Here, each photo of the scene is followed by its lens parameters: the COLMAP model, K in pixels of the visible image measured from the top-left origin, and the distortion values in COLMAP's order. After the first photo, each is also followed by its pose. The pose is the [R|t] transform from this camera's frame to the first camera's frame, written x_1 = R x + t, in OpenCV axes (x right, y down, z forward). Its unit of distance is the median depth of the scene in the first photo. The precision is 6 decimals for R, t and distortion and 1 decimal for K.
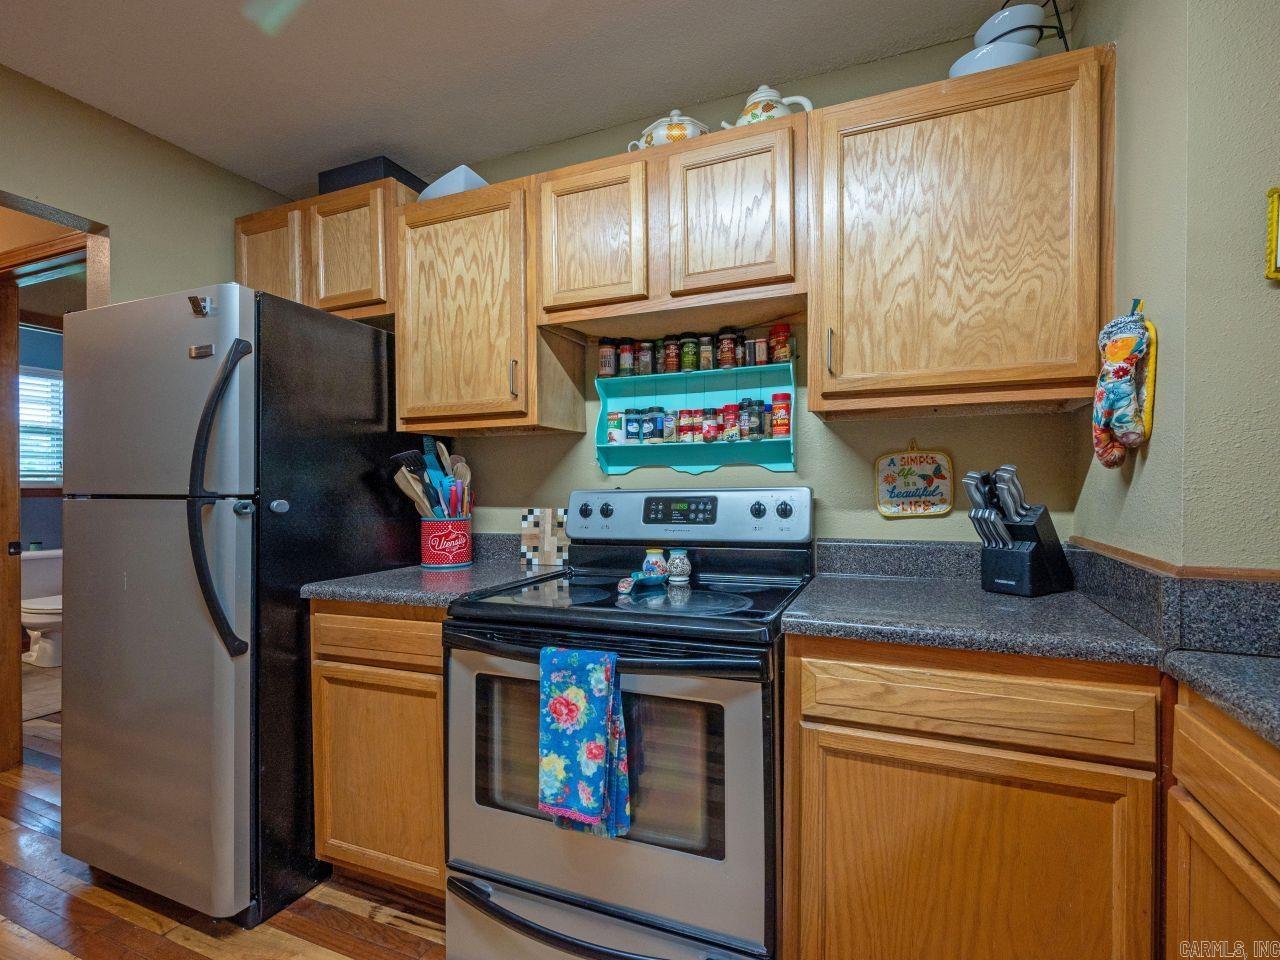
lens RADIAL K [[573.5, 0, 661.5], [0, 573.5, 486.4], [0, 0, 1]] dist [0.002123, -0.000008]
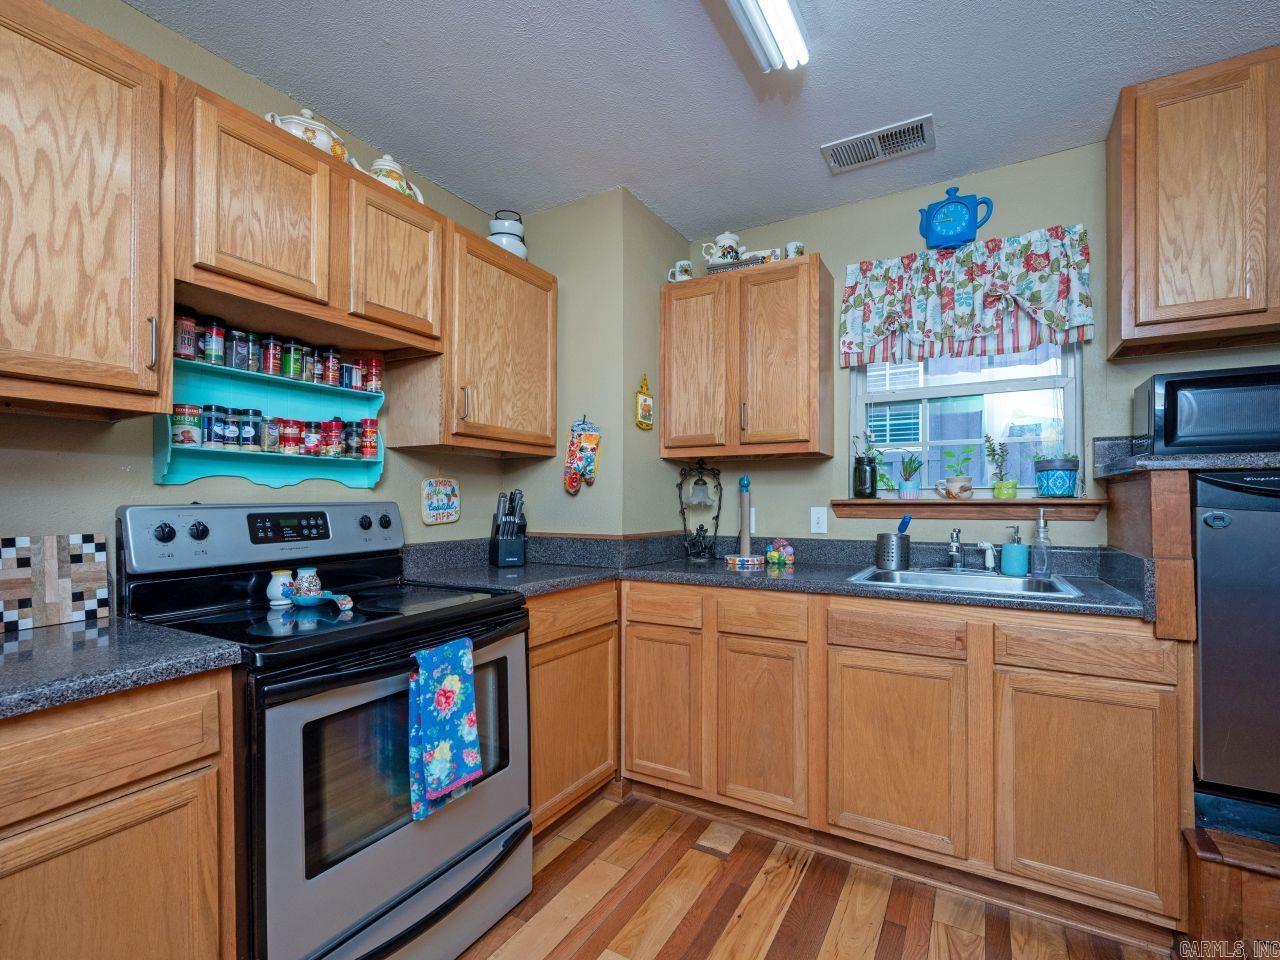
lens RADIAL K [[573.5, 0, 661.5], [0, 573.5, 486.4], [0, 0, 1]] dist [0.002123, -0.000008]
pose [[0.133371, 0.031374, 0.990569, -0.836796], [-0.000363, 0.999500, -0.031608, 0.005627], [-0.991066, 0.003857, 0.133316, 0.288240]]
